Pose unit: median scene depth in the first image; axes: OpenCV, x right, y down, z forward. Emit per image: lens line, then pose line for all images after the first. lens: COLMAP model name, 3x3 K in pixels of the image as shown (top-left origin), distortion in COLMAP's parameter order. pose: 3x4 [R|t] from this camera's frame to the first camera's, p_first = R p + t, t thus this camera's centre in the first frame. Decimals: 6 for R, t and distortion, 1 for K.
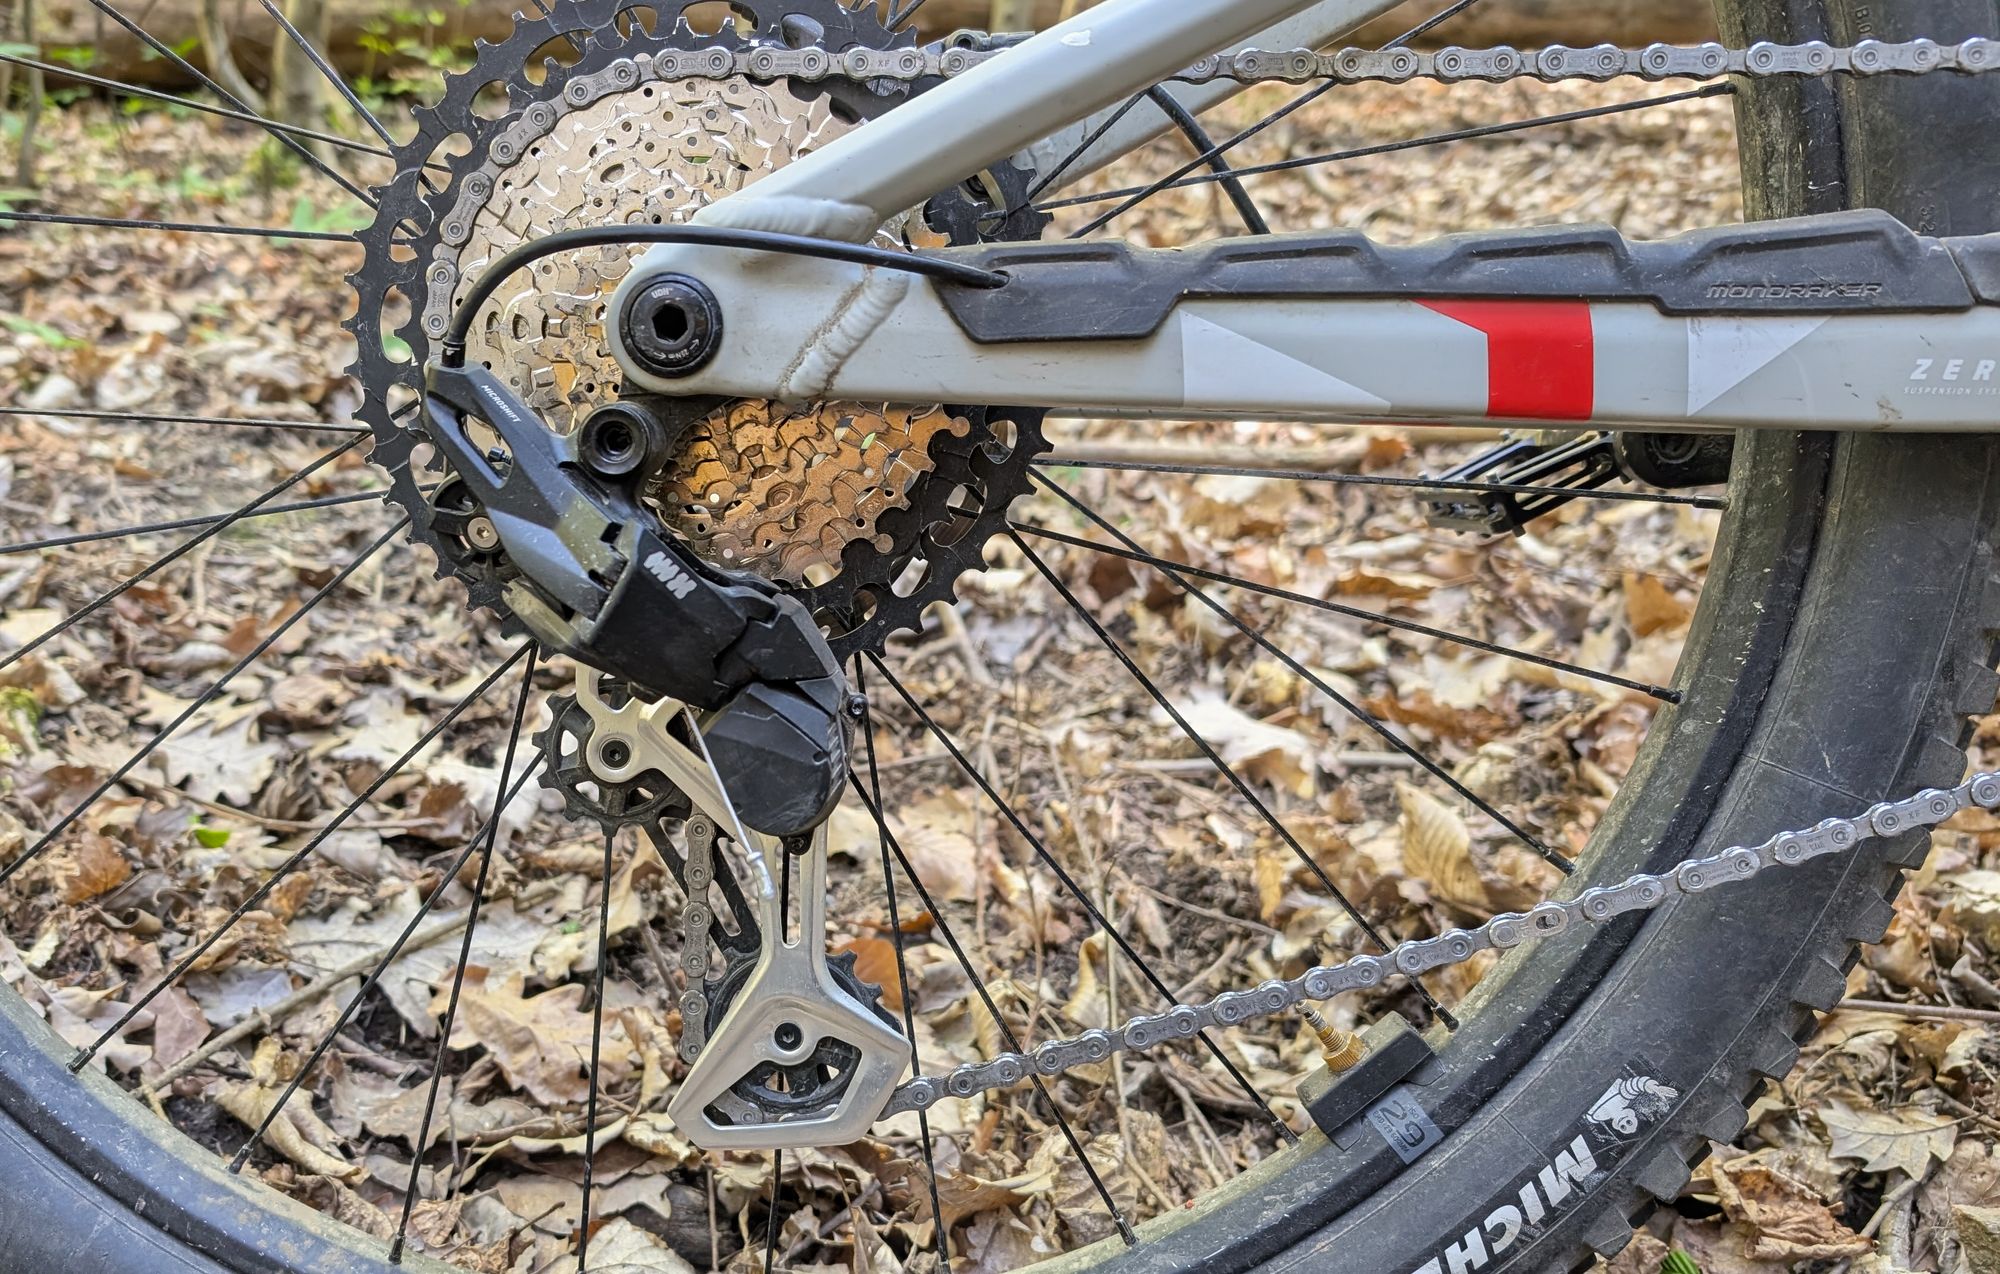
lens RADIAL K [[1349.2, 0, 921.8], [0, 1349.2, 641.9], [0, 0, 1]] dist [0.017258, -0.001428]
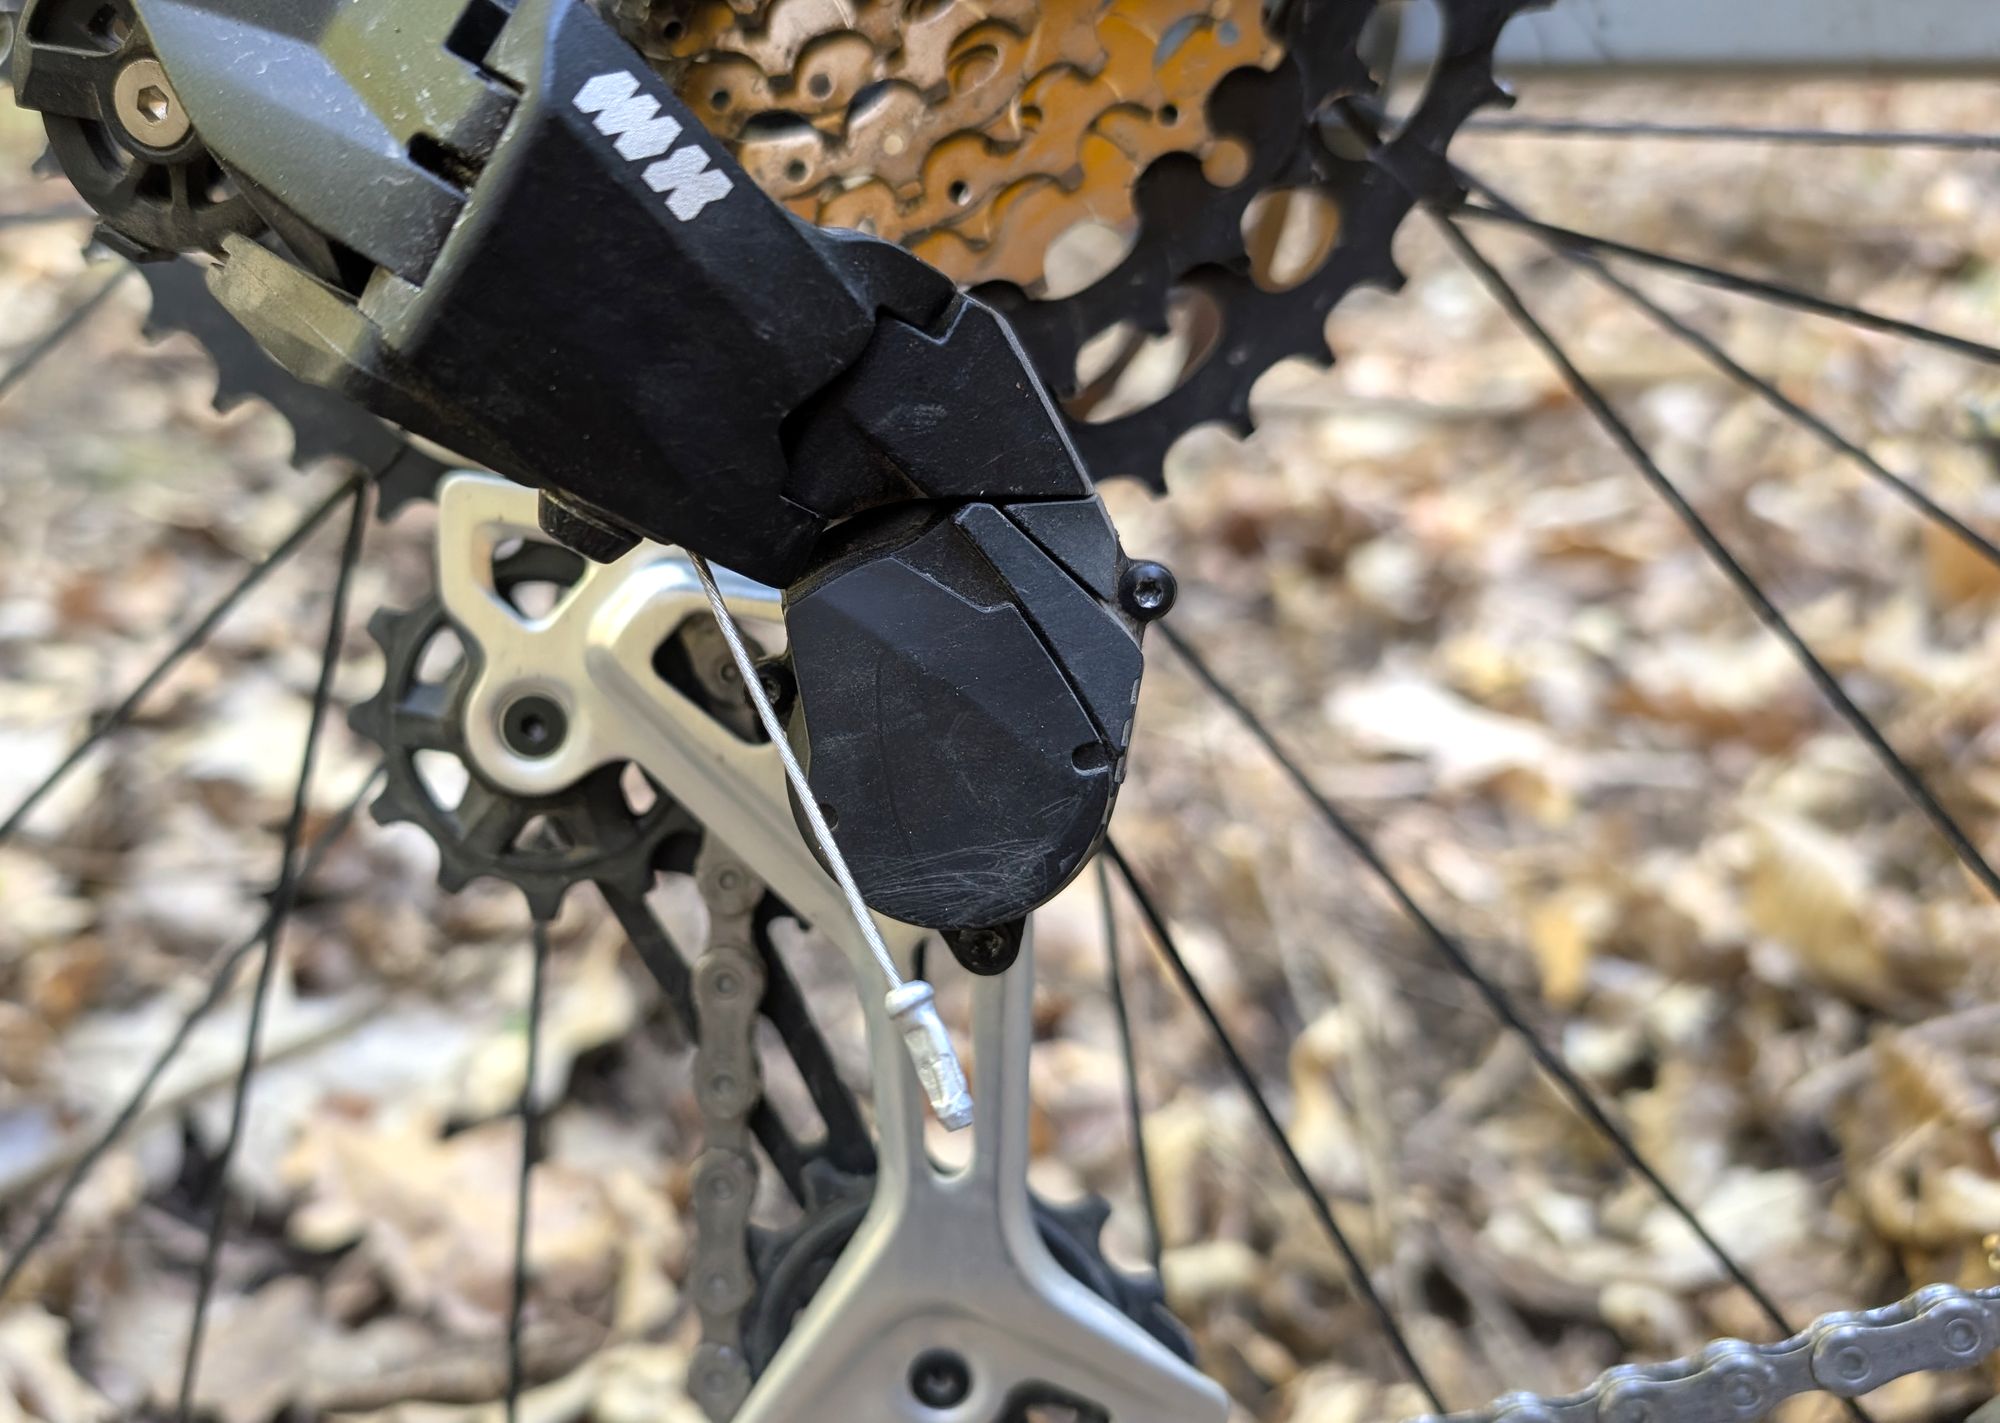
lens RADIAL K [[1725.1, 0, 998.9], [0, 1725.1, 609.5], [0, 0, 1]] dist [-0.039994, -0.001102]
pose [[0.999989, -0.002182, 0.004223, -0.042282], [0.002229, 0.999936, -0.011053, 0.027292], [-0.004199, 0.011062, 0.999930, 0.235248]]
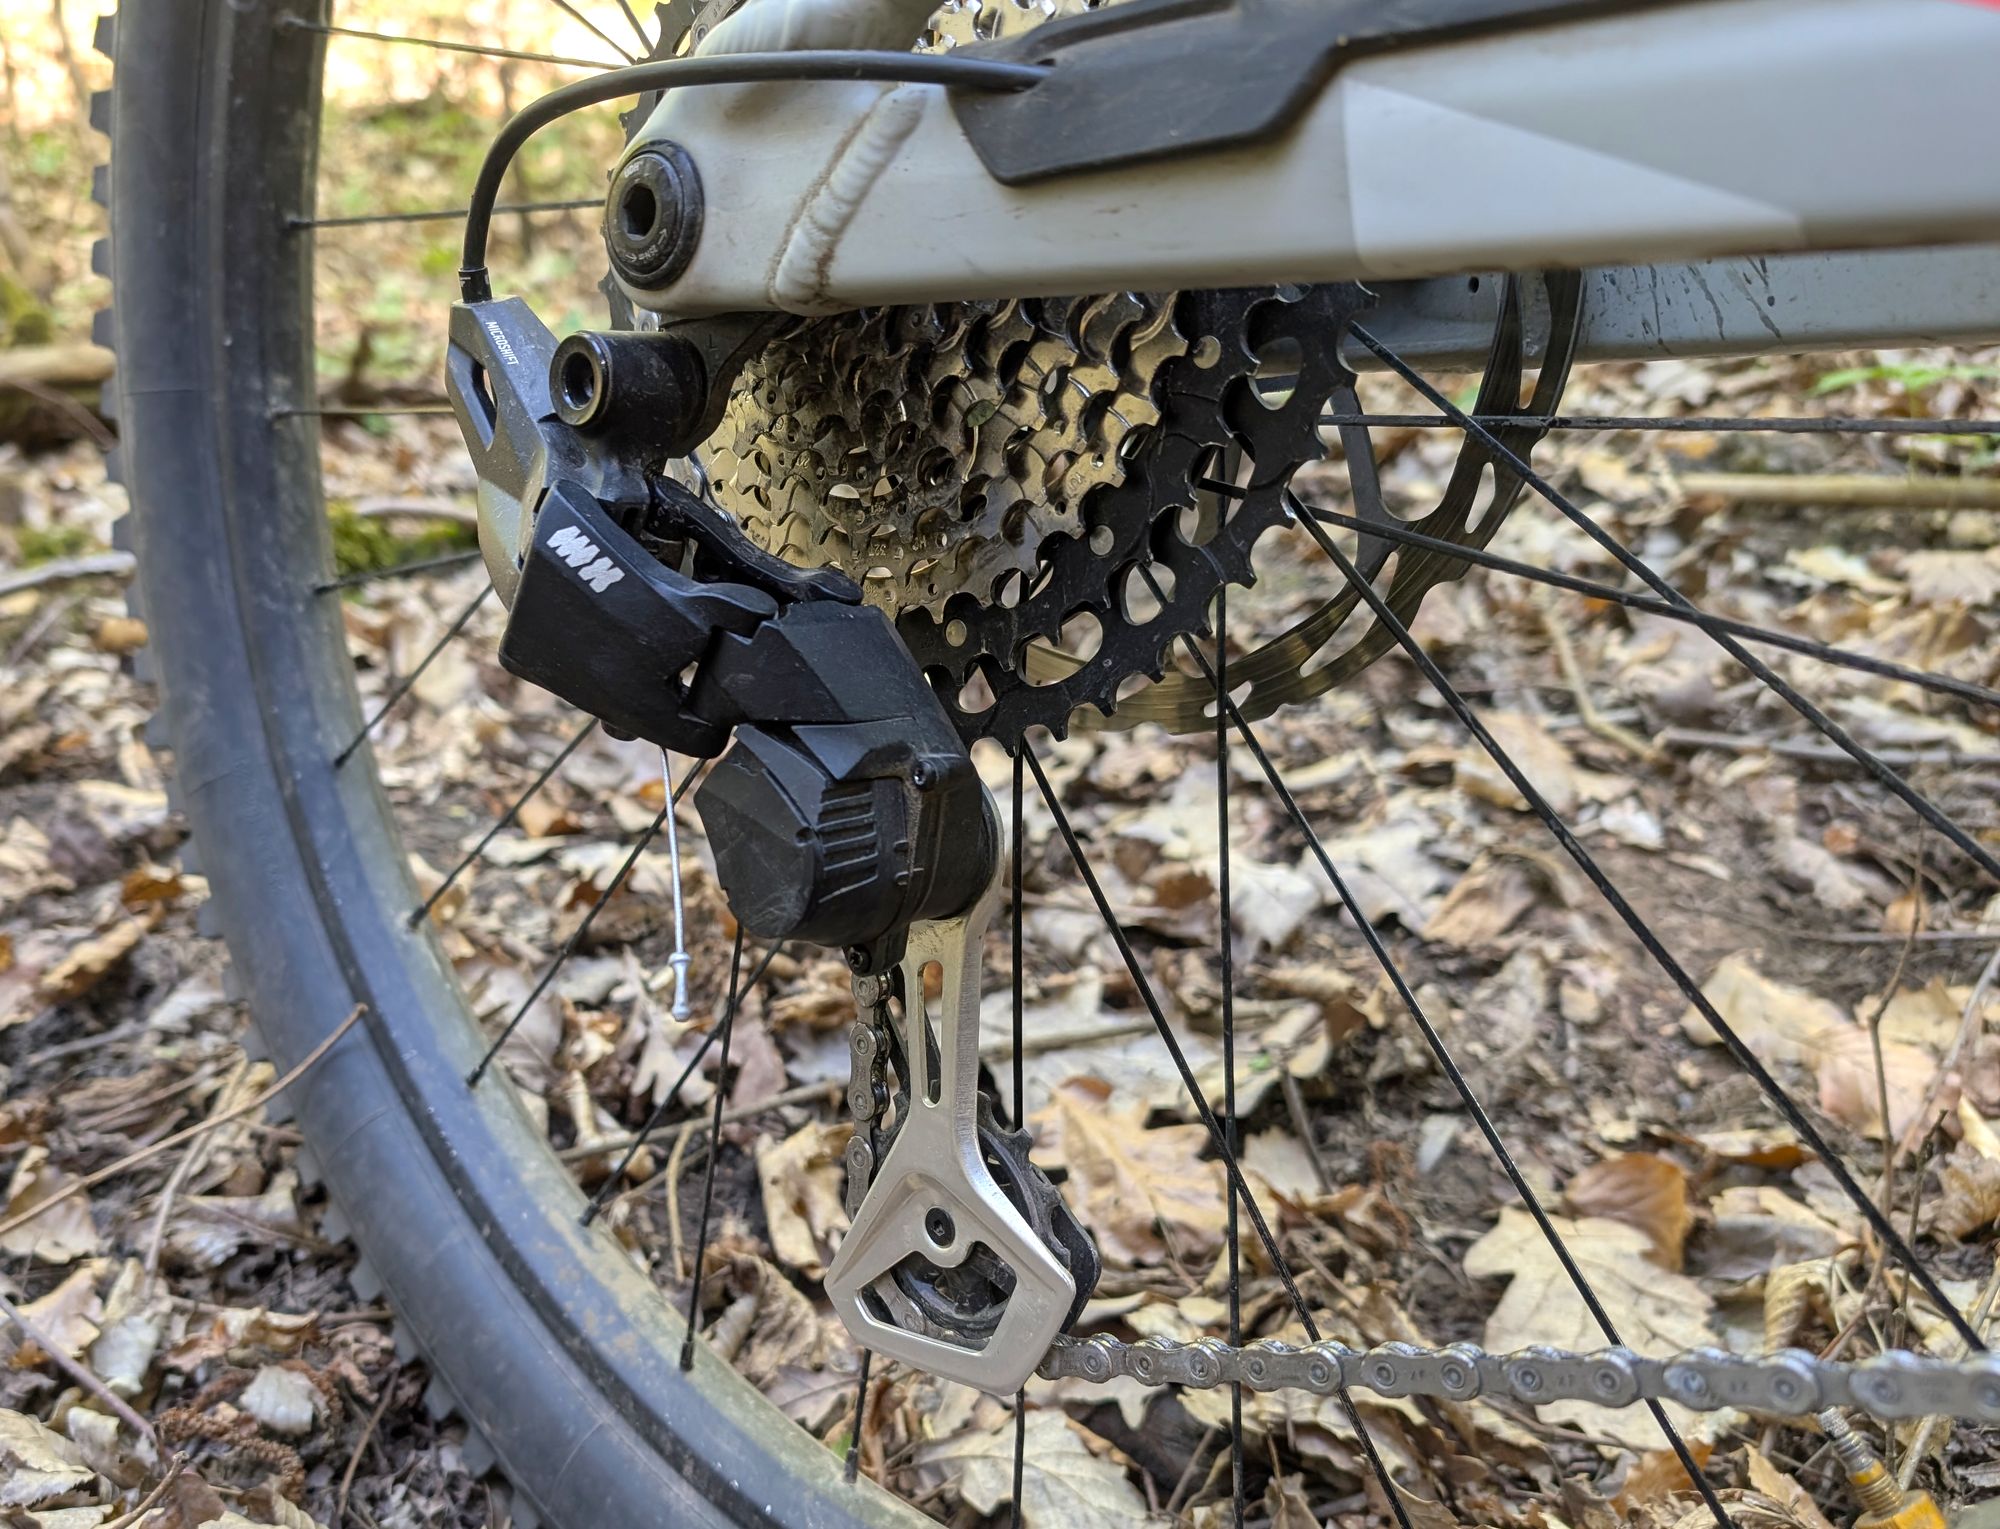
lens RADIAL K [[1567.7, 0, 995.1], [0, 1567.7, 827.5], [0, 0, 1]] dist [-0.030058, -0.000308]
pose [[0.814943, 0.108415, -0.569310, 0.196782], [-0.075371, 0.993830, 0.081367, 0.003790], [0.574618, -0.023400, 0.818087, 0.174313]]
